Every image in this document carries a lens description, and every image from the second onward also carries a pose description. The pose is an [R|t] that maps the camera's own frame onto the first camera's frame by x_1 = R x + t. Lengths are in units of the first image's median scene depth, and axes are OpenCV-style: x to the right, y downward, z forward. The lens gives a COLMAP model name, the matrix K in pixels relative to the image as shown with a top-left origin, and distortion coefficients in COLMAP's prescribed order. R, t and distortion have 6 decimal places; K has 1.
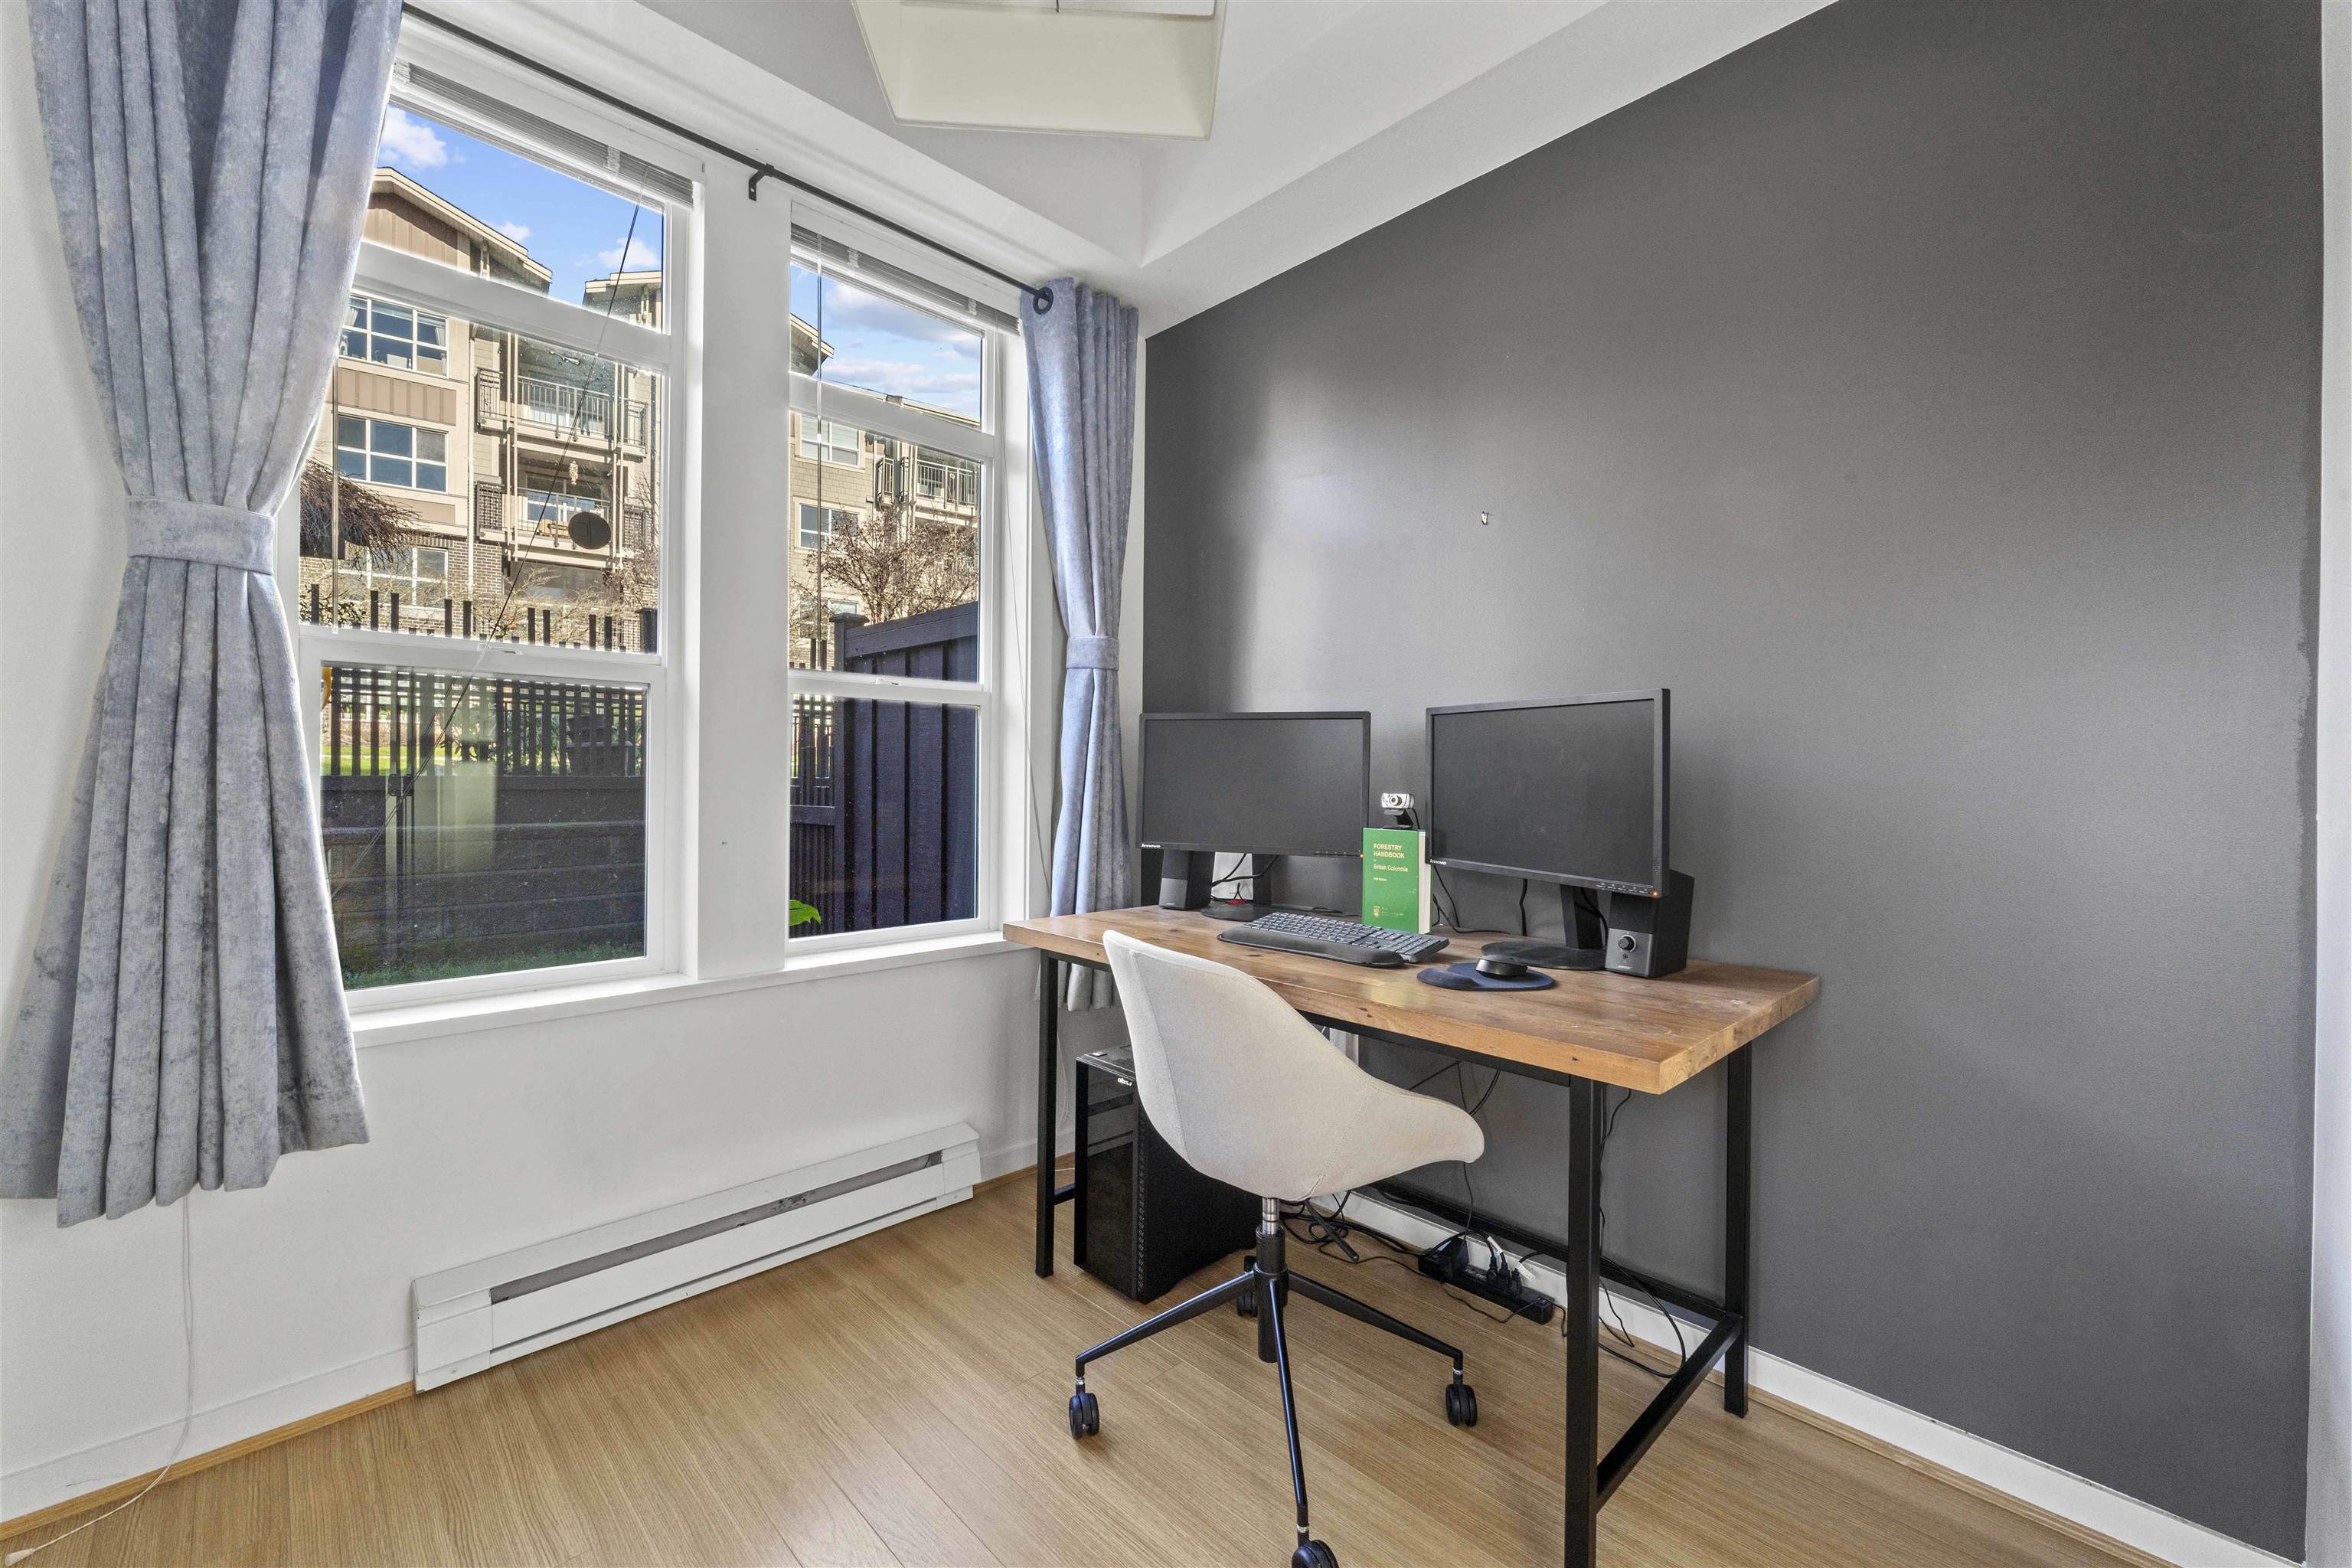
lens RADIAL K [[935.6, 0, 1176.0], [0, 935.6, 784.0], [0, 0, 1]] dist [0.001061, 0.000012]
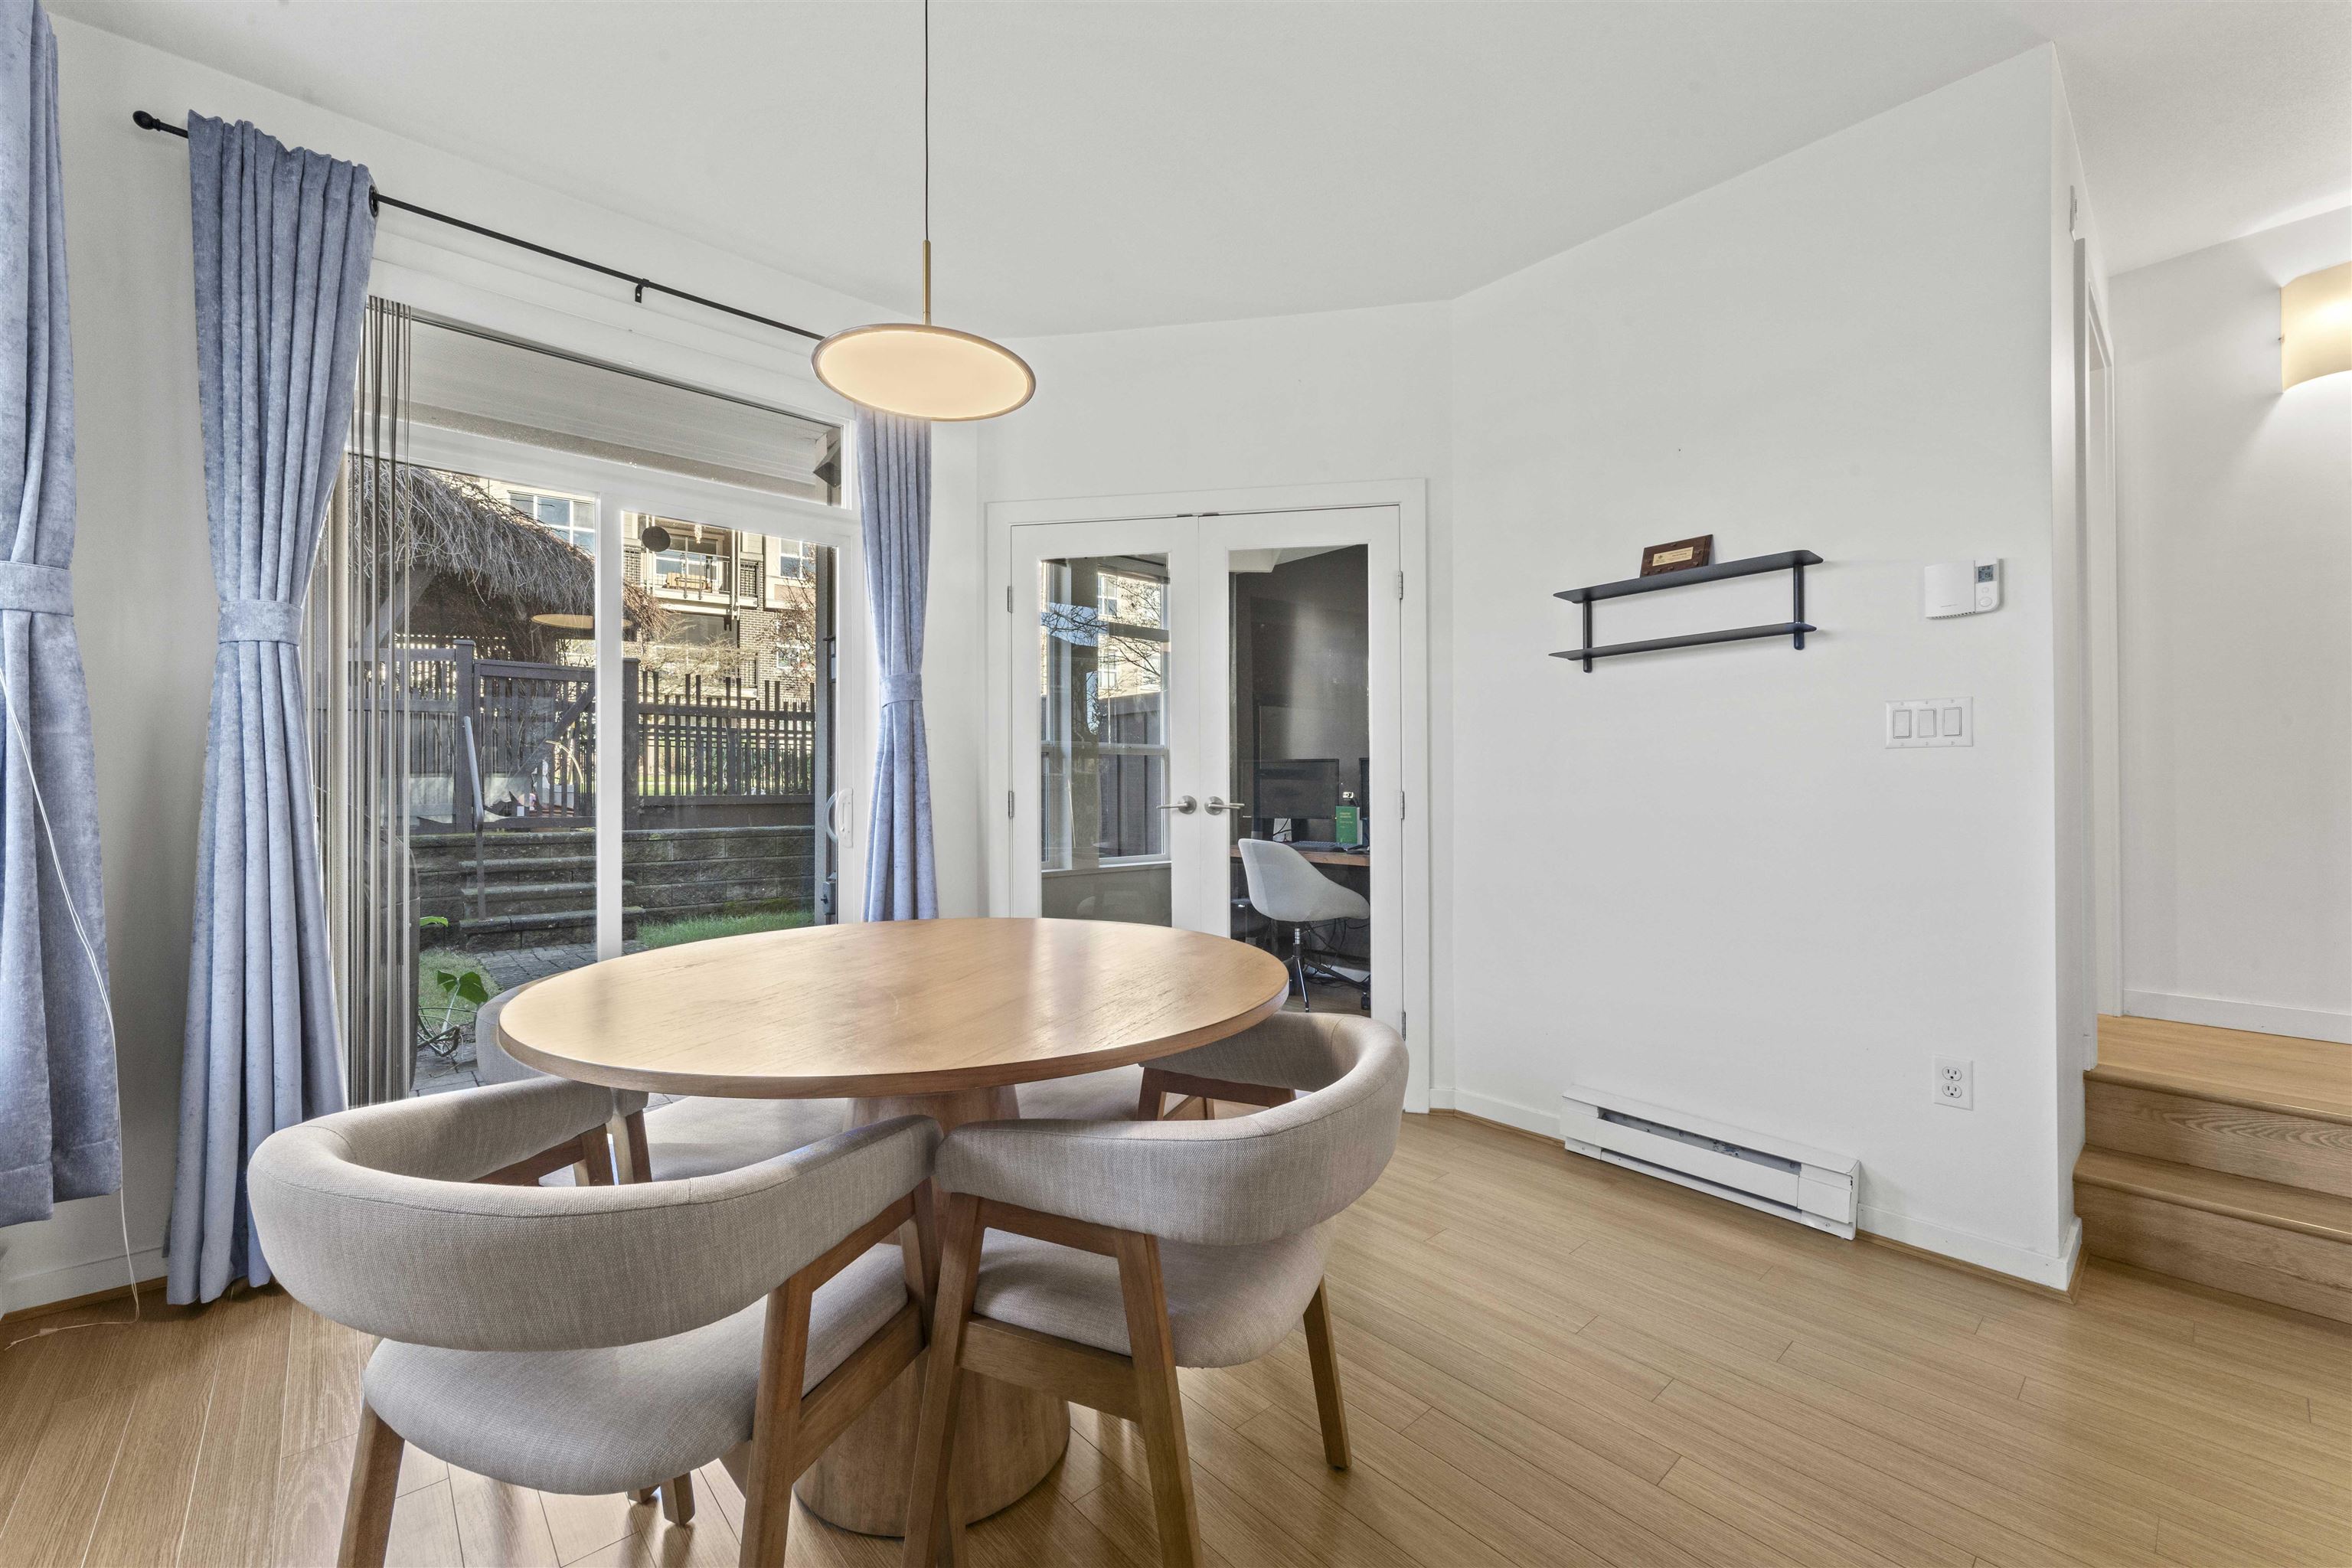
lens RADIAL K [[935.6, 0, 1176.0], [0, 935.6, 784.0], [0, 0, 1]] dist [0.001061, 0.000012]
pose [[0.999004, -0.016065, -0.041629, -0.107013], [0.015566, 0.999803, -0.012297, 0.009646], [0.041818, 0.011636, 0.999057, -1.354634]]
